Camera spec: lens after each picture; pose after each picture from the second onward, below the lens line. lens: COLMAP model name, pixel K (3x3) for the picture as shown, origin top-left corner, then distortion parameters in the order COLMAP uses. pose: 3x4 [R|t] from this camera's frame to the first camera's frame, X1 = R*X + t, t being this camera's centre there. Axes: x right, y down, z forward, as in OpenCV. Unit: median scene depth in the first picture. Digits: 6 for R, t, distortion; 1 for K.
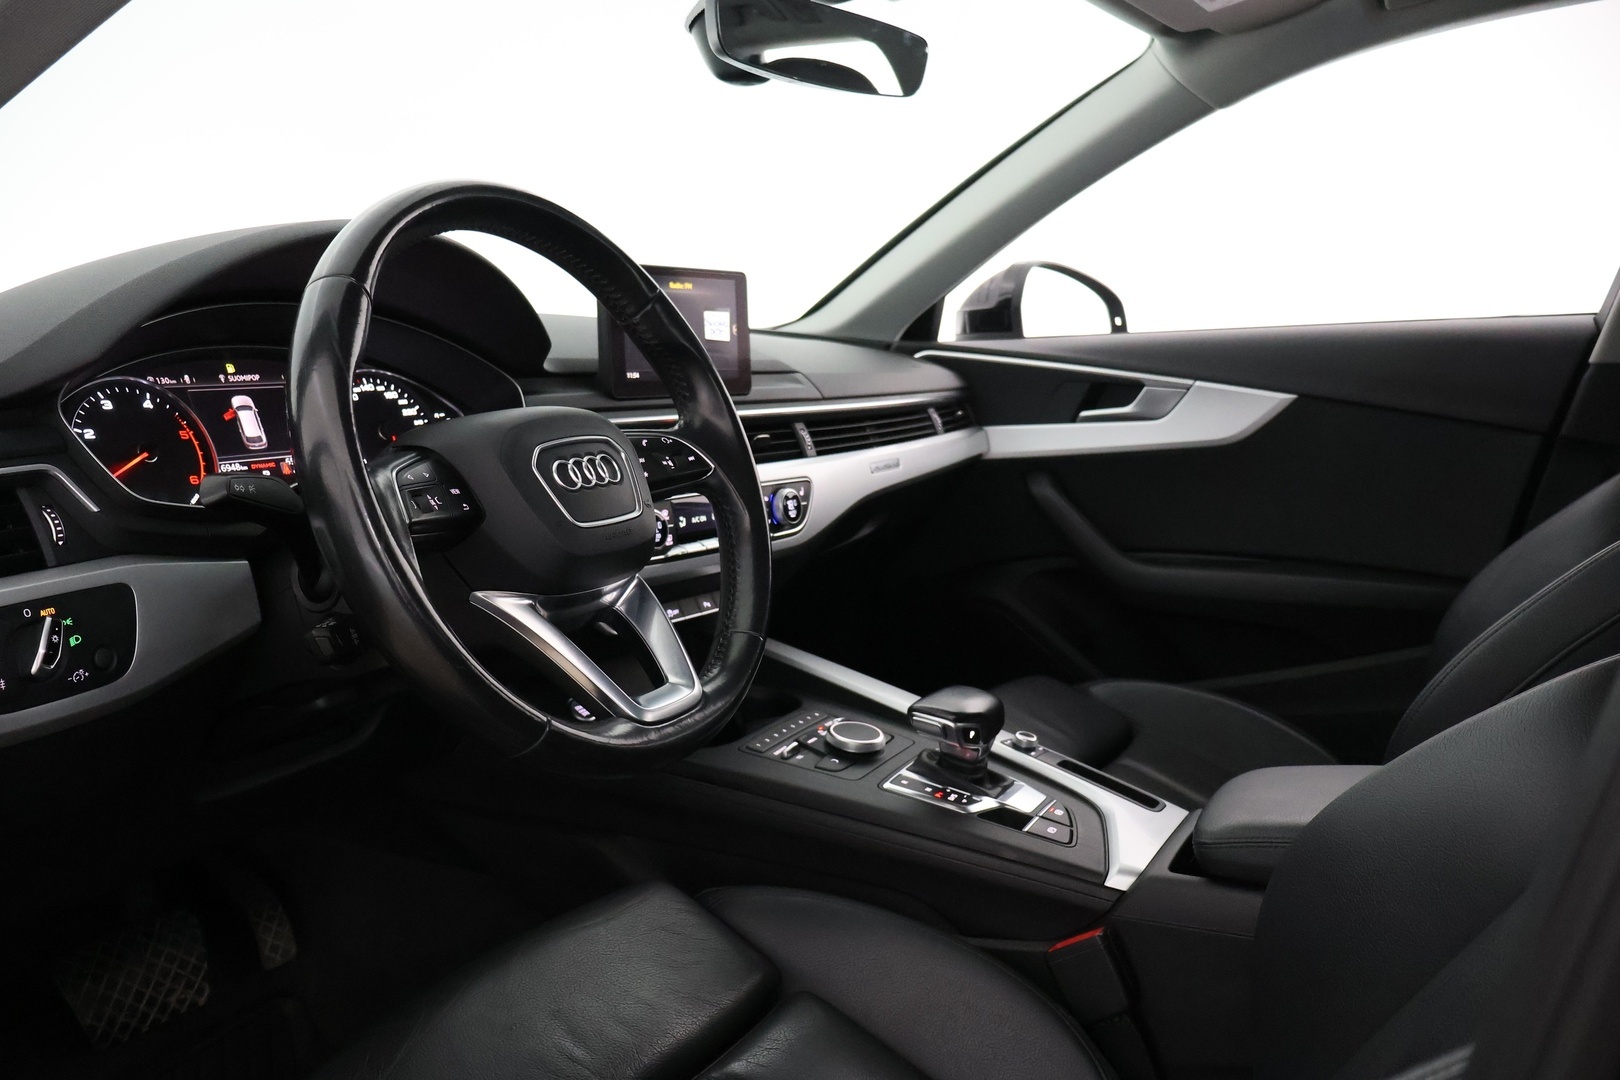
lens RADIAL K [[1347.4, 0, 810.0], [0, 1347.4, 540.0], [0, 0, 1]] dist [-0.010720, -0.010151]
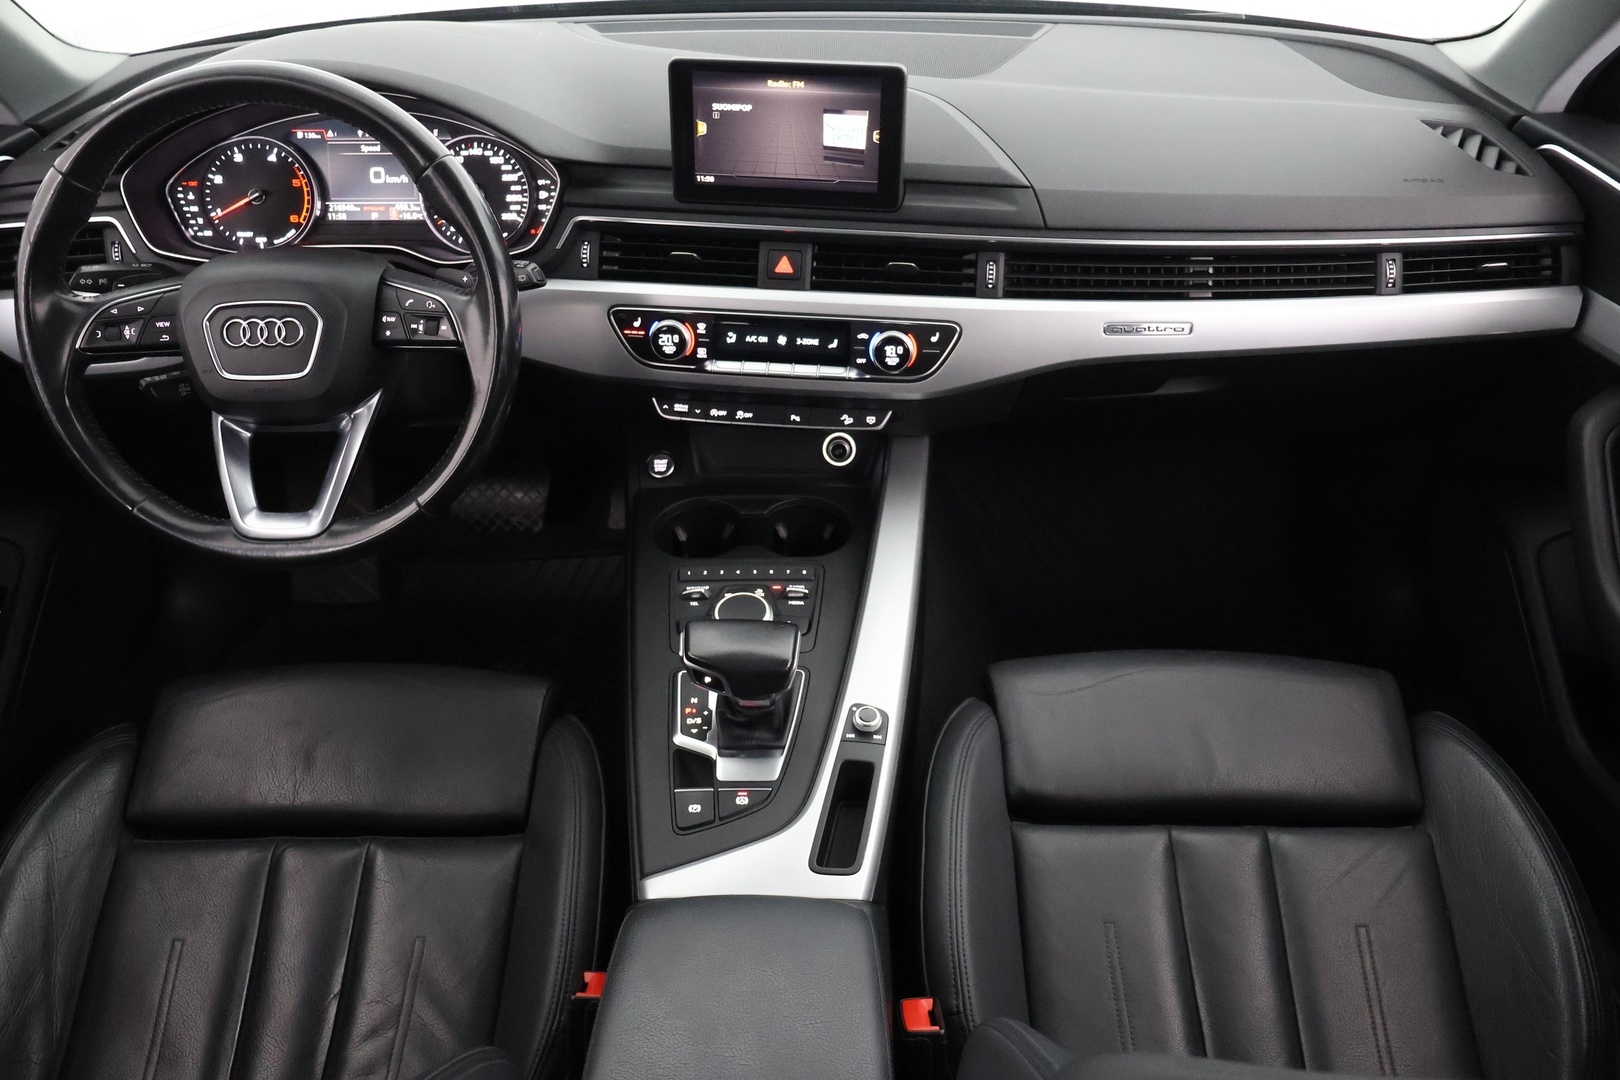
lens RADIAL K [[1347.4, 0, 810.0], [0, 1347.4, 540.0], [0, 0, 1]] dist [-0.010720, -0.010151]
pose [[0.480734, 0.477376, -0.735531, 0.814790], [-0.125467, 0.867635, 0.481111, -0.410157], [0.867844, -0.139002, 0.476997, 0.631338]]
